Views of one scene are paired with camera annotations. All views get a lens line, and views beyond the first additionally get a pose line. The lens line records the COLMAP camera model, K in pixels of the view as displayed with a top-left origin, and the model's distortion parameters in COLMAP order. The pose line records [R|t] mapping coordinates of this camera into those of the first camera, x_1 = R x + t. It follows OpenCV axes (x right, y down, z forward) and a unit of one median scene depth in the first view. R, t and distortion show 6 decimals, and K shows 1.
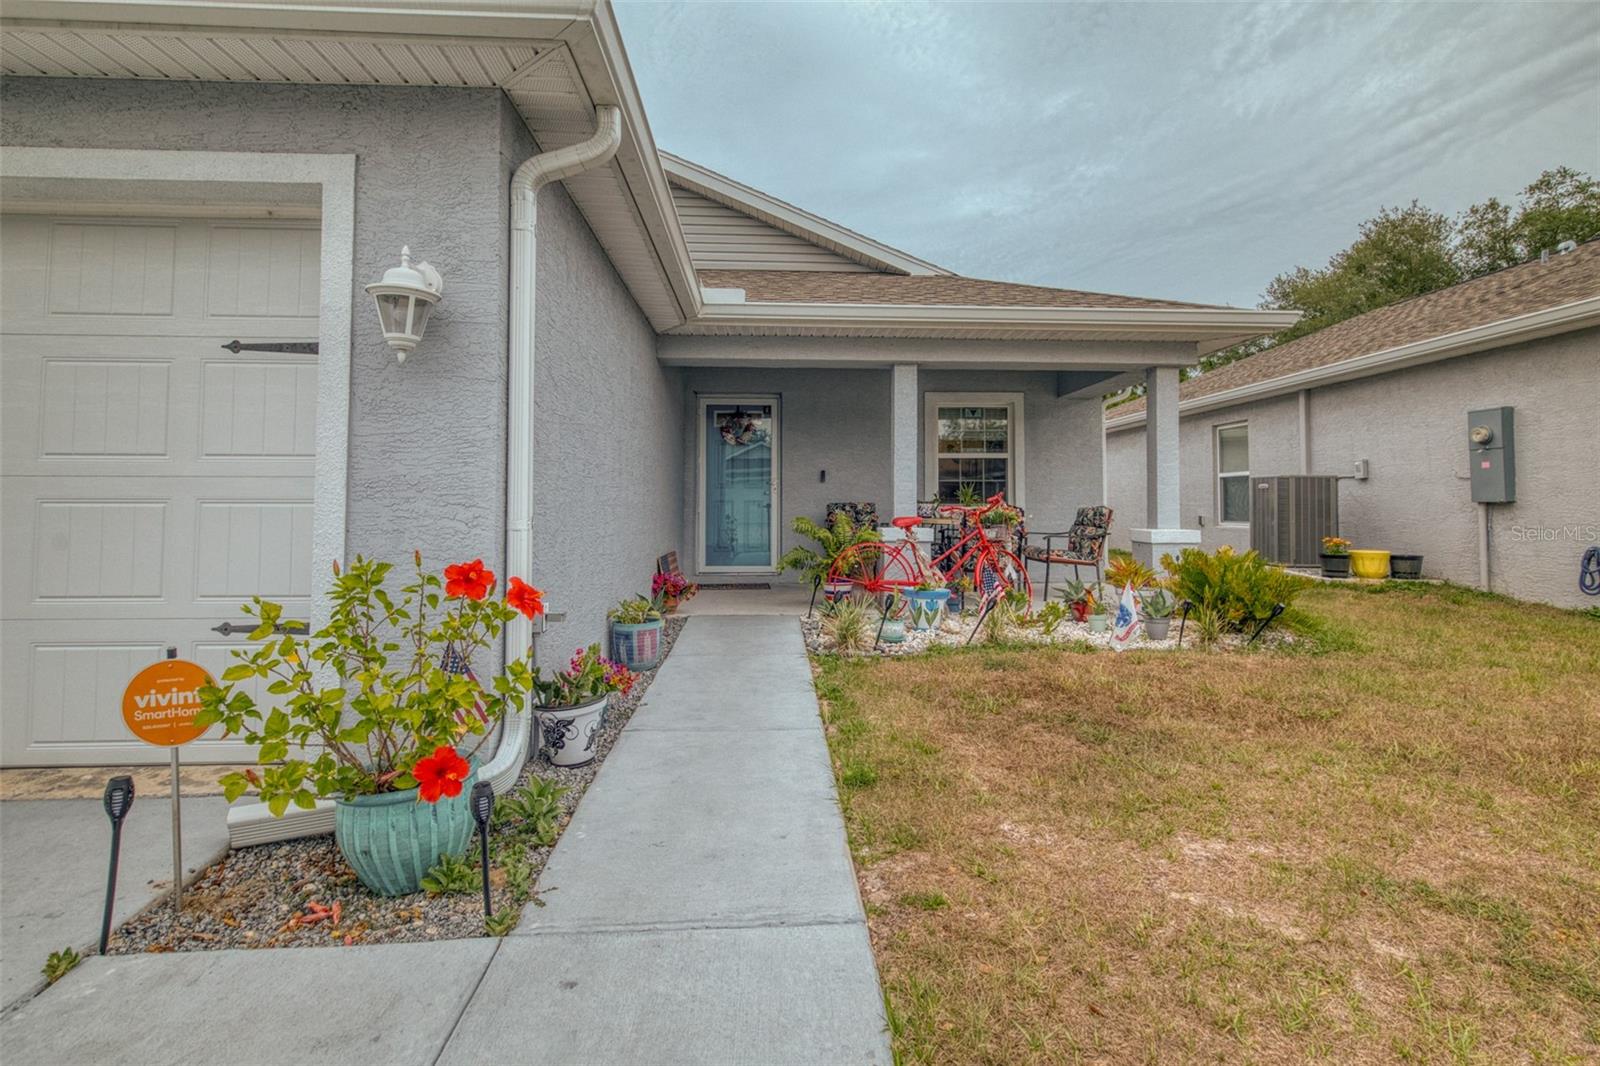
lens RADIAL K [[755.9, 0, 786.4], [0, 755.9, 497.4], [0, 0, 1]] dist [0.004362, -0.001608]
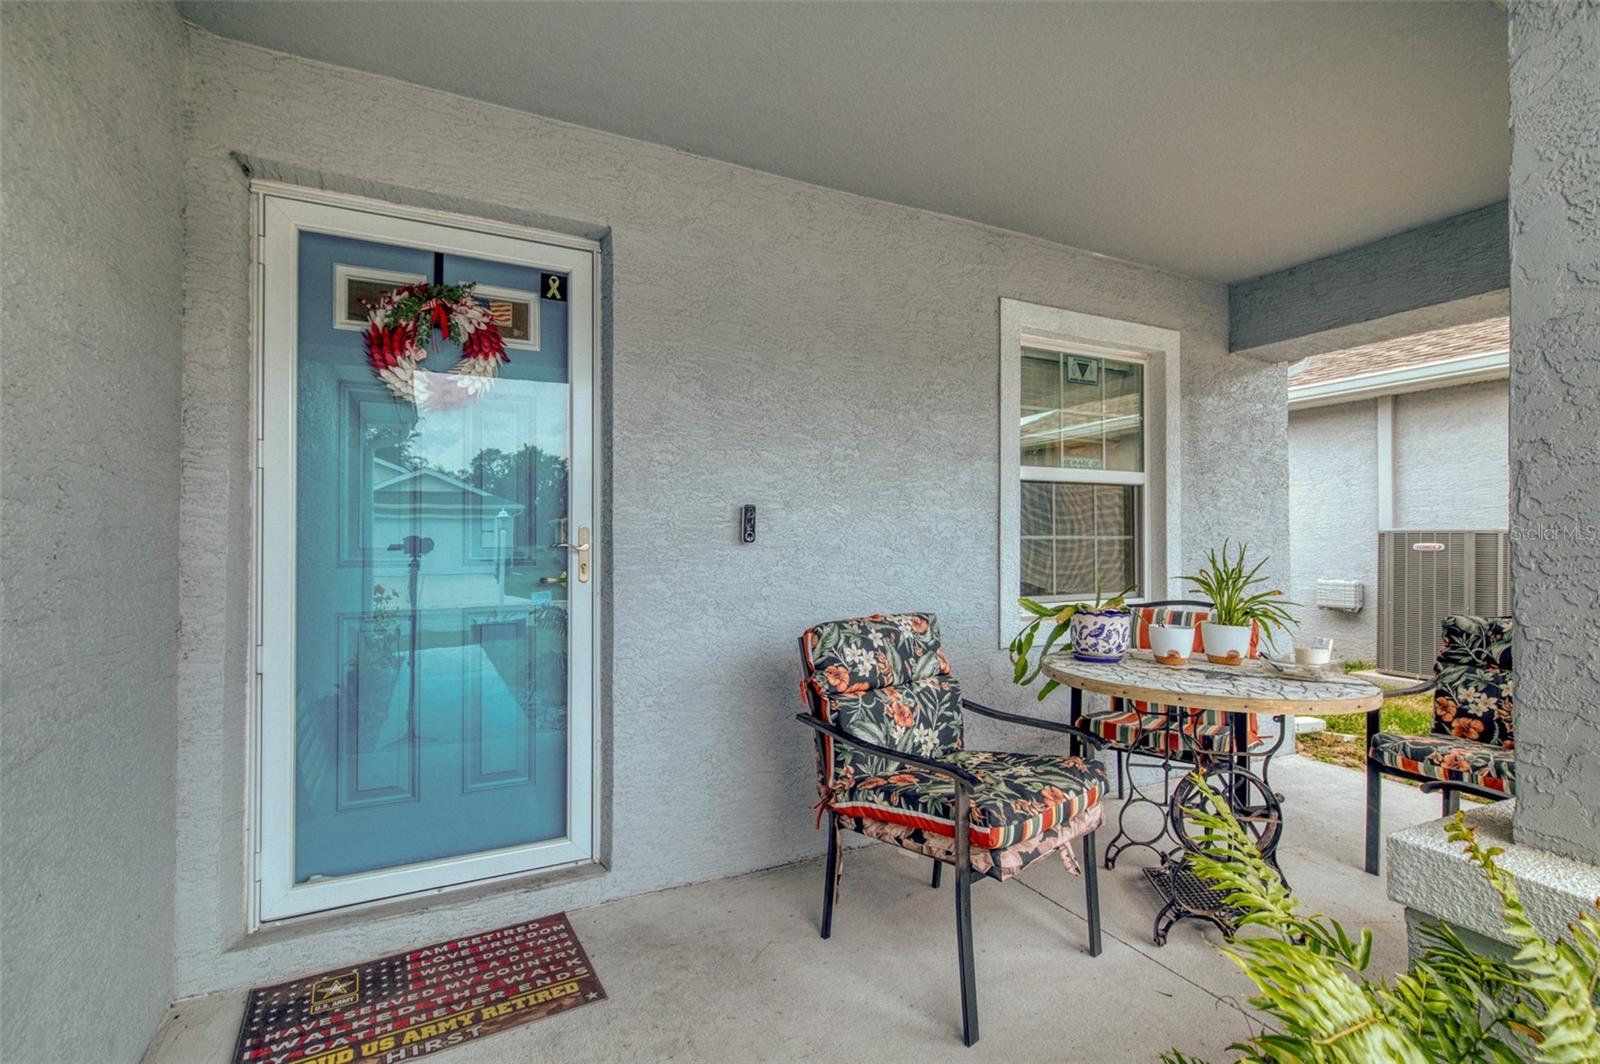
lens RADIAL K [[755.9, 0, 804.7], [0, 755.9, 538.5], [0, 0, 1]] dist [0.004362, -0.001608]
pose [[0.903975, 0.000215, 0.427585, -0.063552], [-0.001346, 0.999996, 0.002344, -0.023364], [-0.427583, -0.002695, 0.903972, 0.726945]]
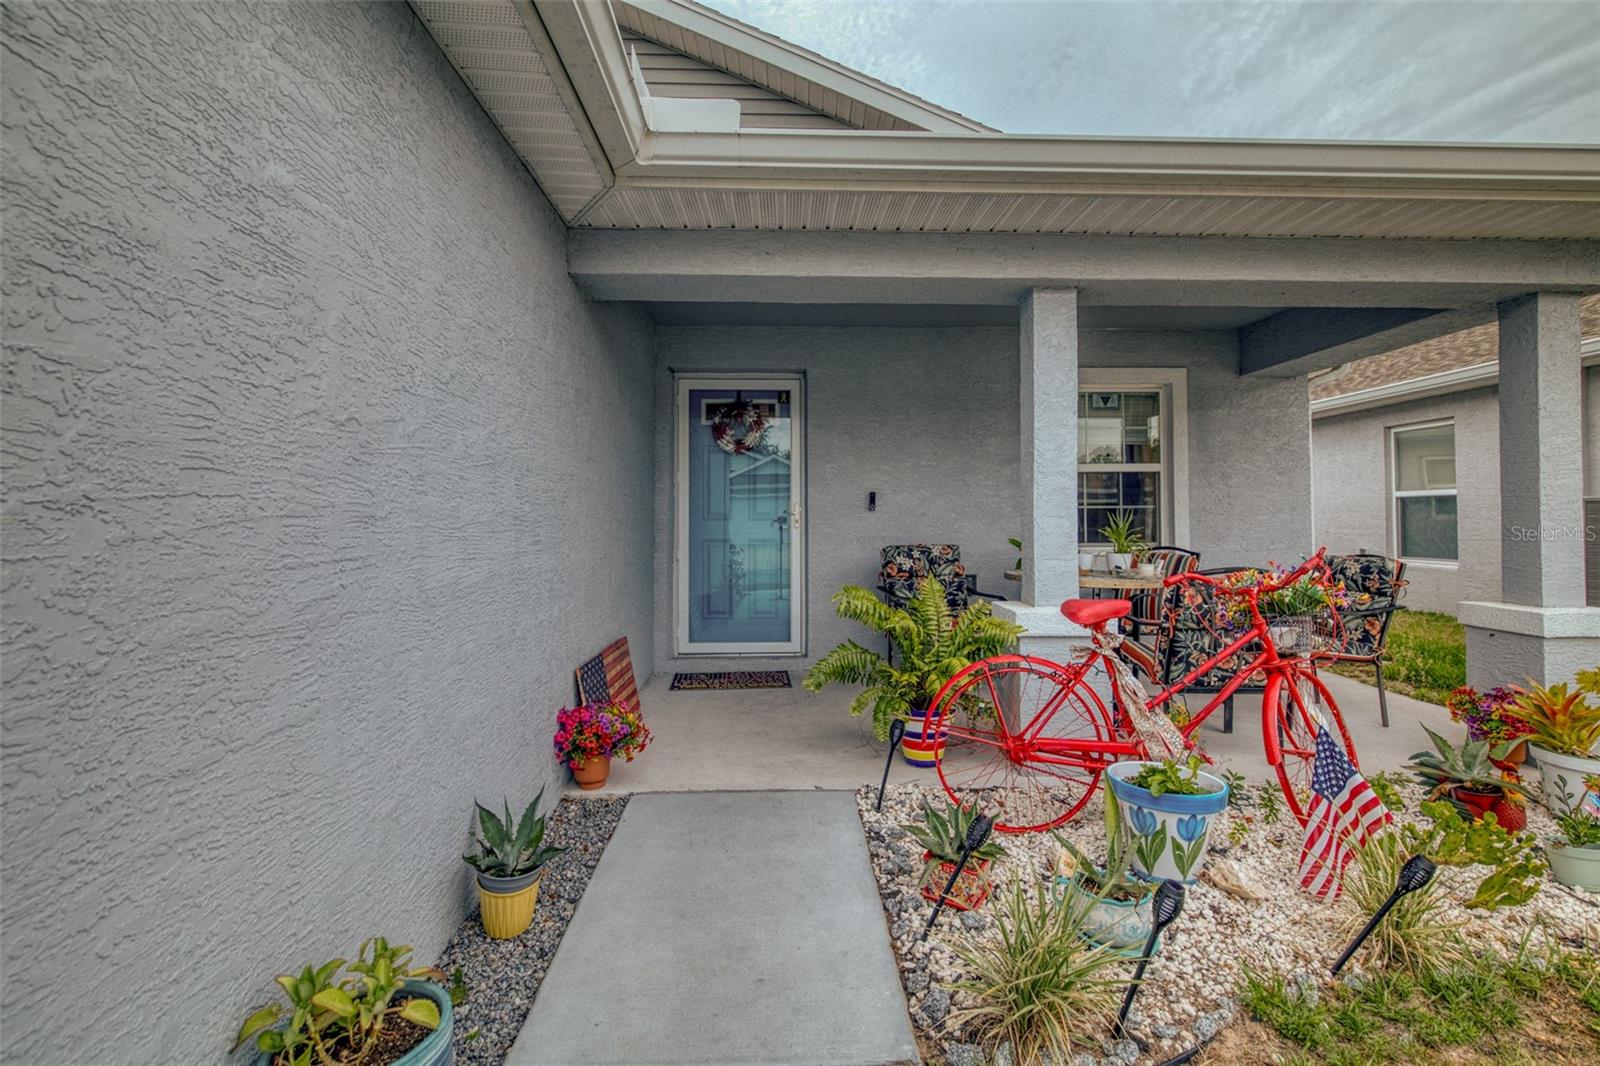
lens RADIAL K [[755.9, 0, 792.1], [0, 755.9, 520.6], [0, 0, 1]] dist [0.004362, -0.001608]
pose [[0.999968, -0.003239, -0.007258, -0.014525], [0.003318, 0.999935, 0.010926, -0.019167], [0.007222, -0.010950, 0.999914, 0.372169]]
